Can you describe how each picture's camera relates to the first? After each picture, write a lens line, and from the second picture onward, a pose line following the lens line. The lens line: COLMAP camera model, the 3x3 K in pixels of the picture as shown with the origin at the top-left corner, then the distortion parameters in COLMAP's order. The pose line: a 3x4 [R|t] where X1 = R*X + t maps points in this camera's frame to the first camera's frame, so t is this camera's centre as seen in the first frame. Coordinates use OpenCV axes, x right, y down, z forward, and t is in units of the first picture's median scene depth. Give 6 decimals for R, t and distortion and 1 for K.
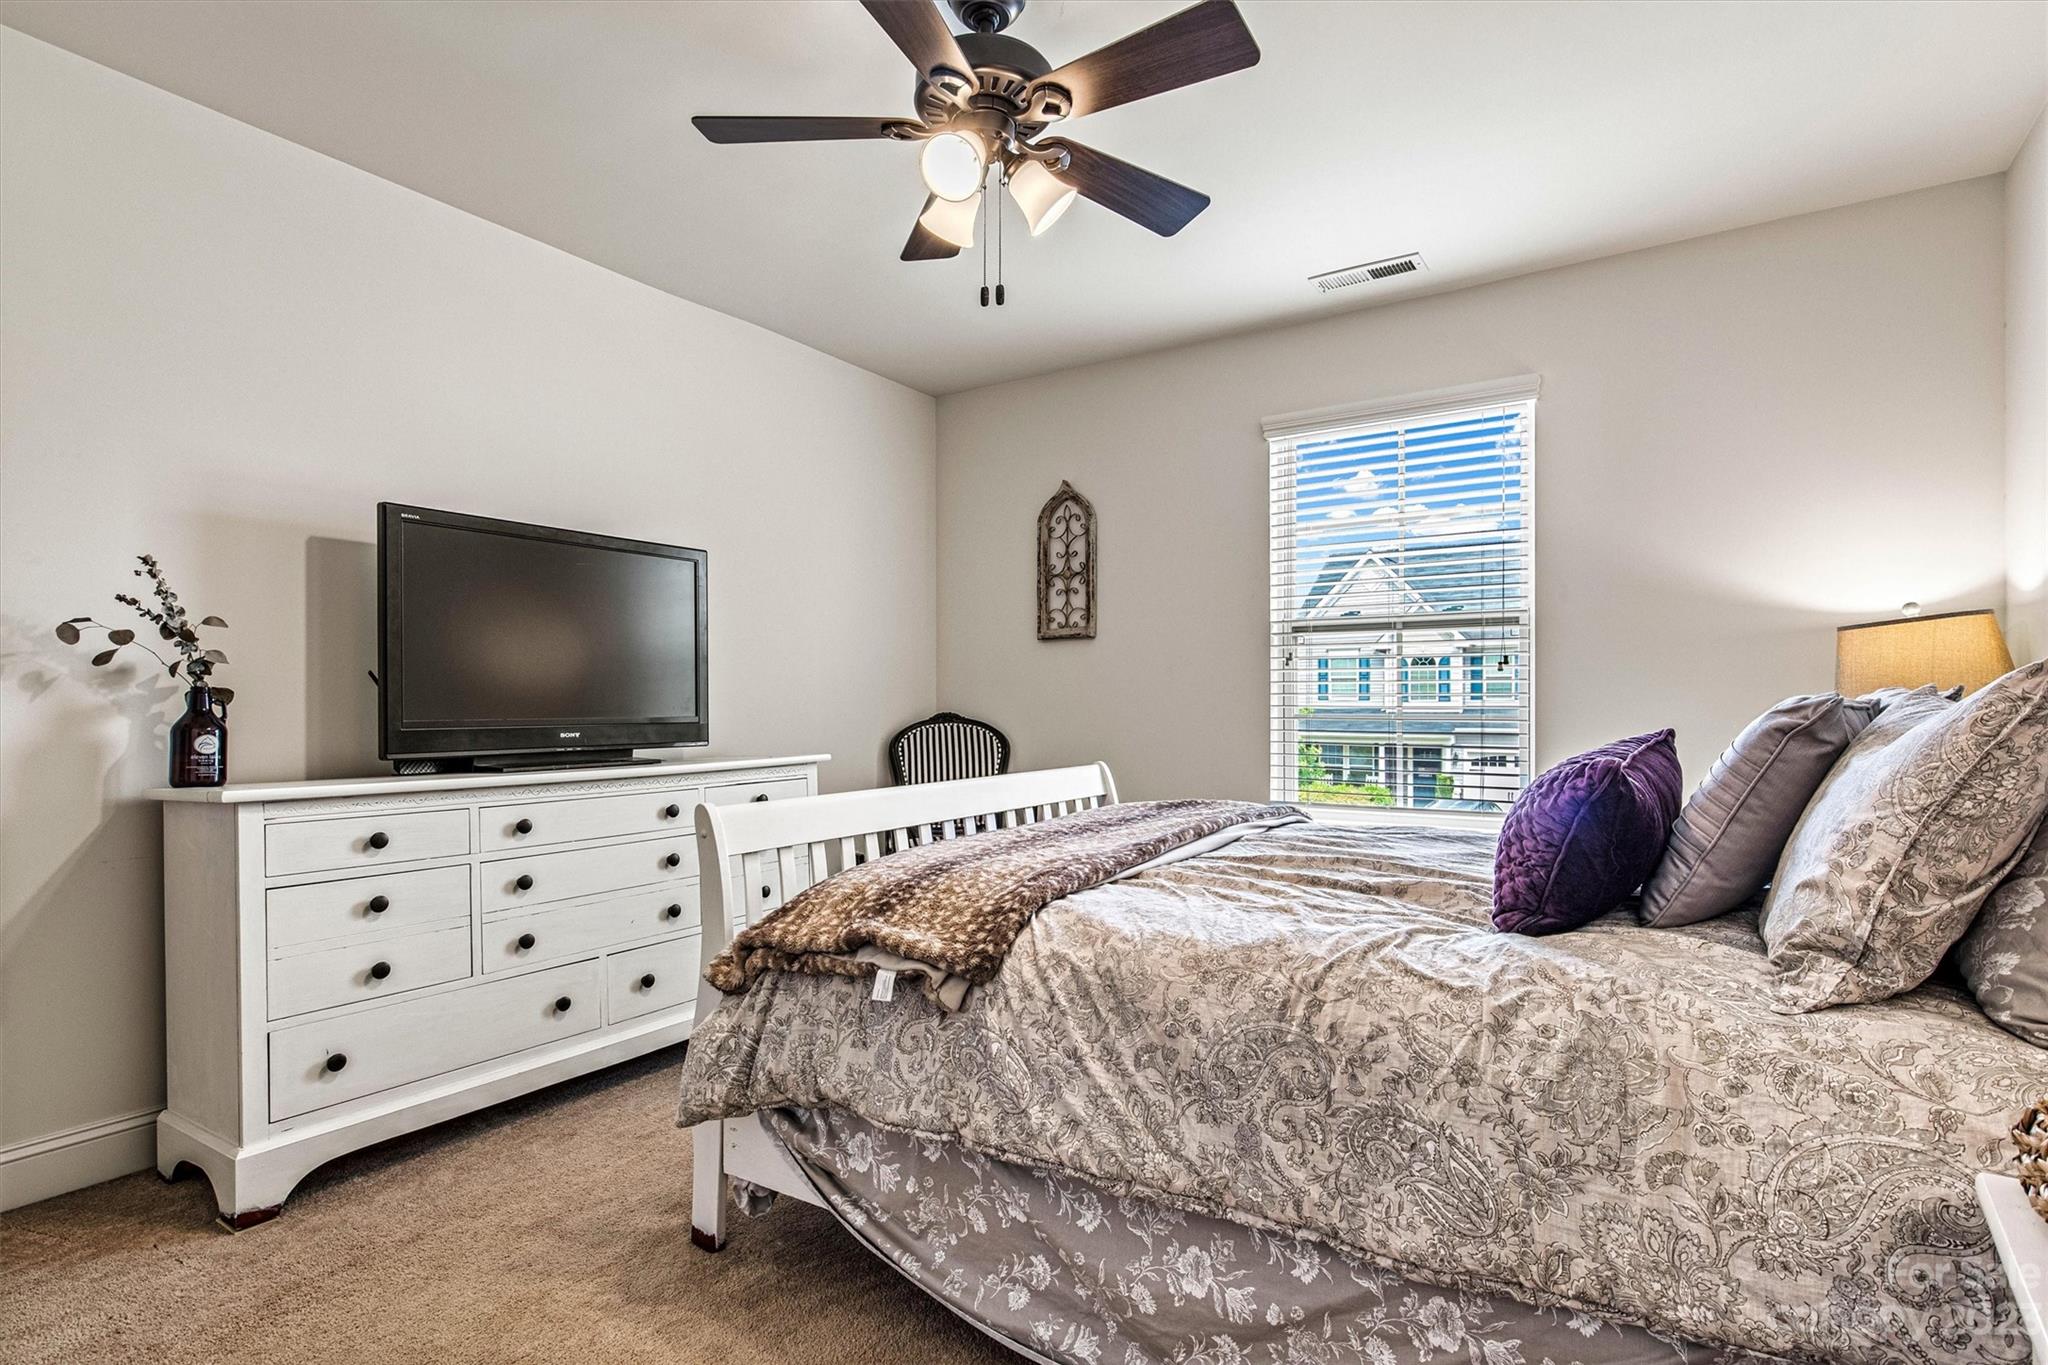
lens RADIAL K [[1018.2, 0, 1031.9], [0, 1018.2, 694.1], [0, 0, 1]] dist [0.001053, -0.000507]
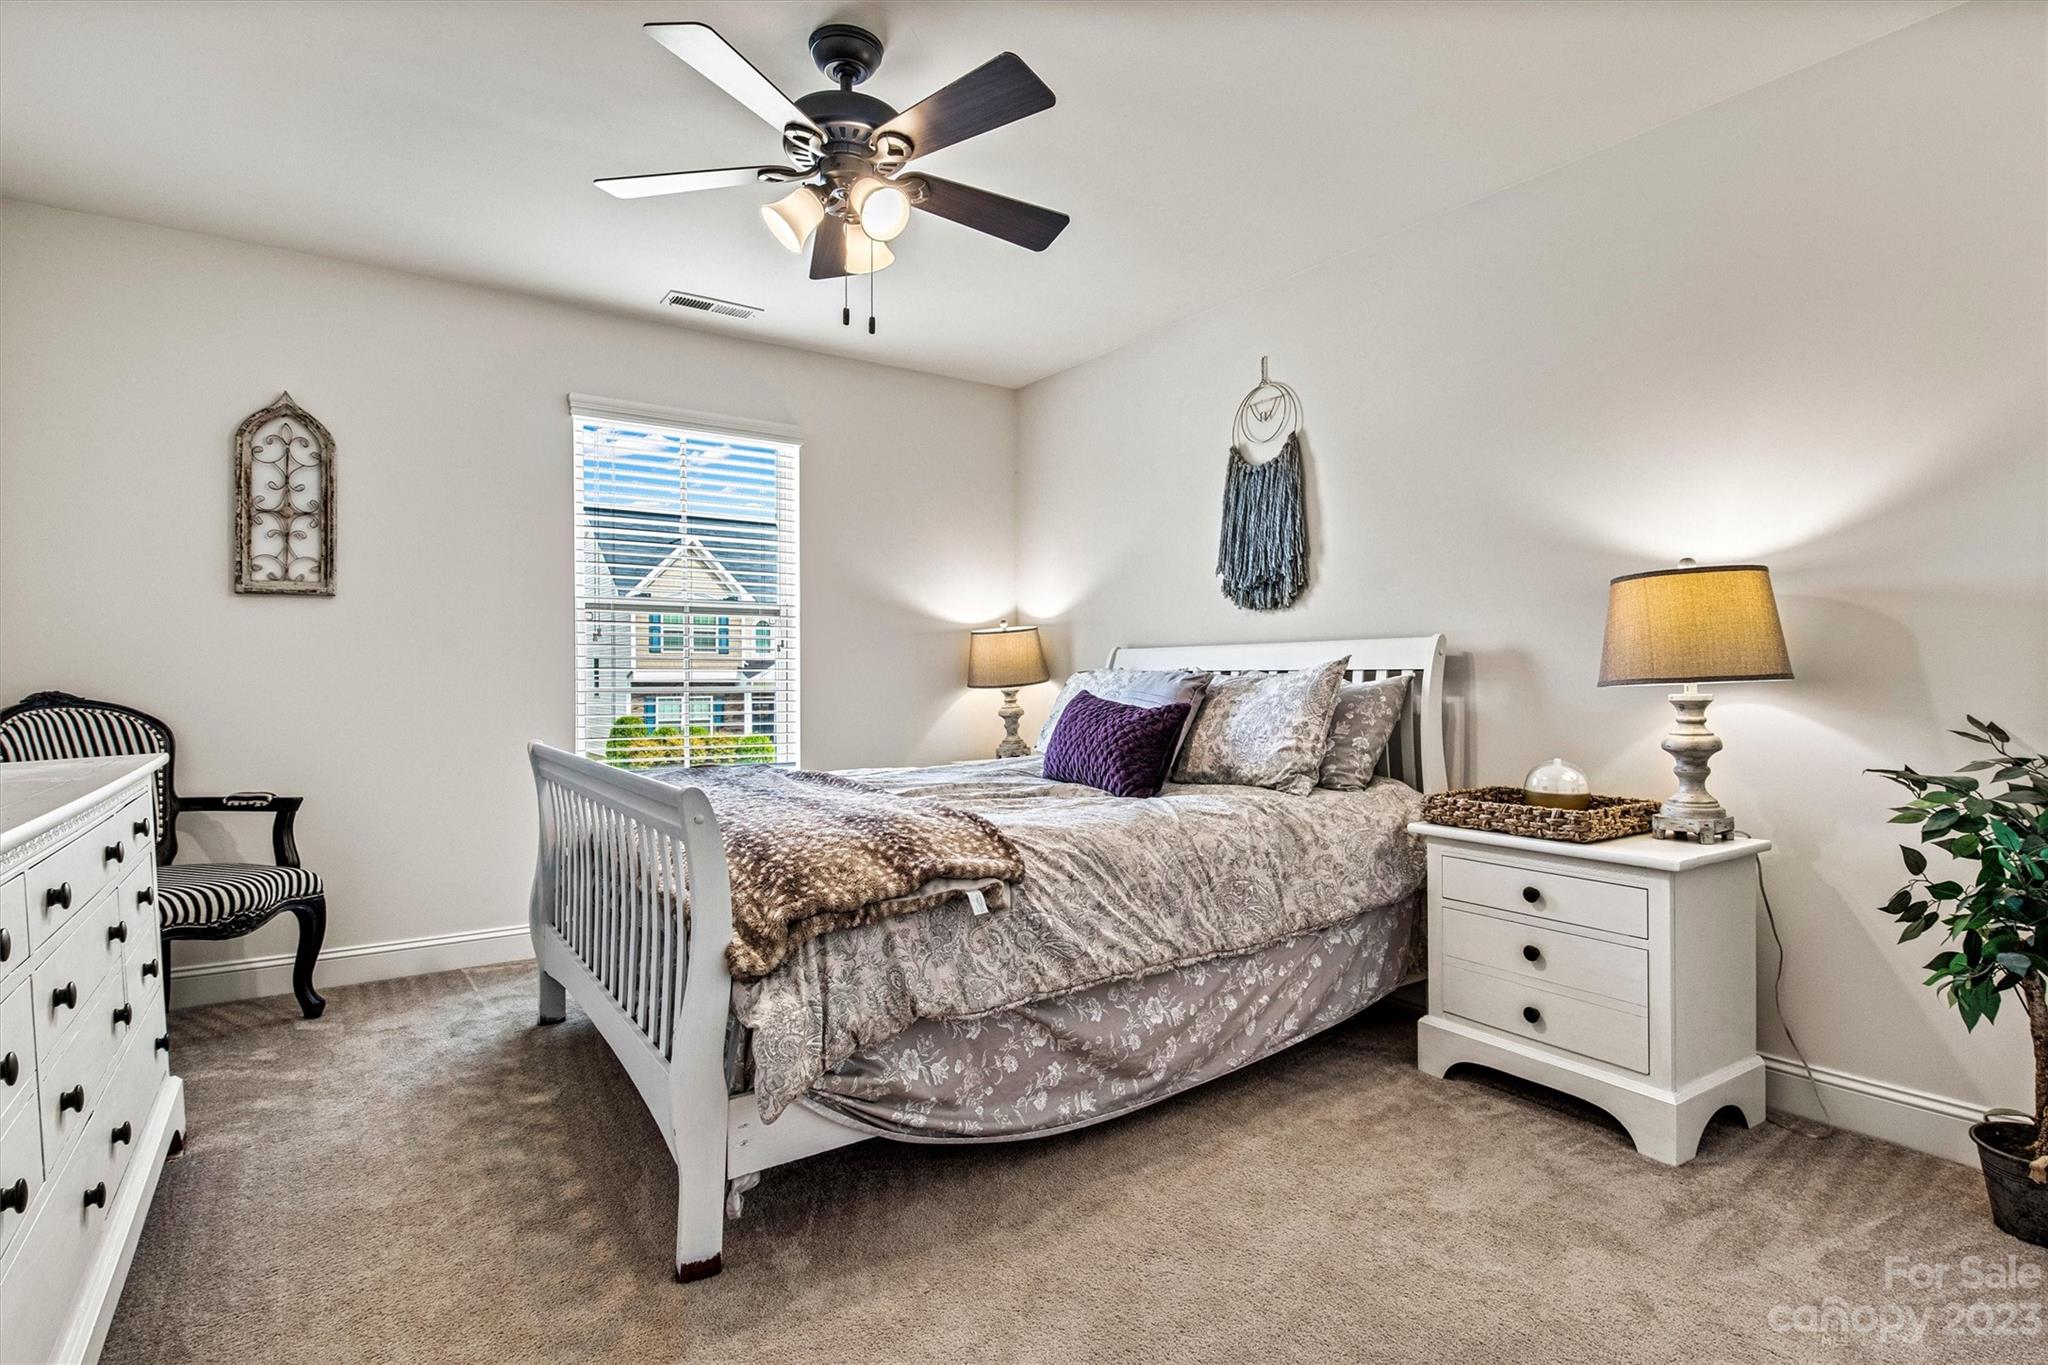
lens RADIAL K [[1018.2, 0, 1036.3], [0, 1018.2, 675.9], [0, 0, 1]] dist [0.001053, -0.000507]
pose [[0.371726, 0.001931, 0.928340, -1.138406], [-0.005608, 0.999984, 0.000165, 0.009554], [-0.928325, -0.005267, 0.371731, 0.427295]]
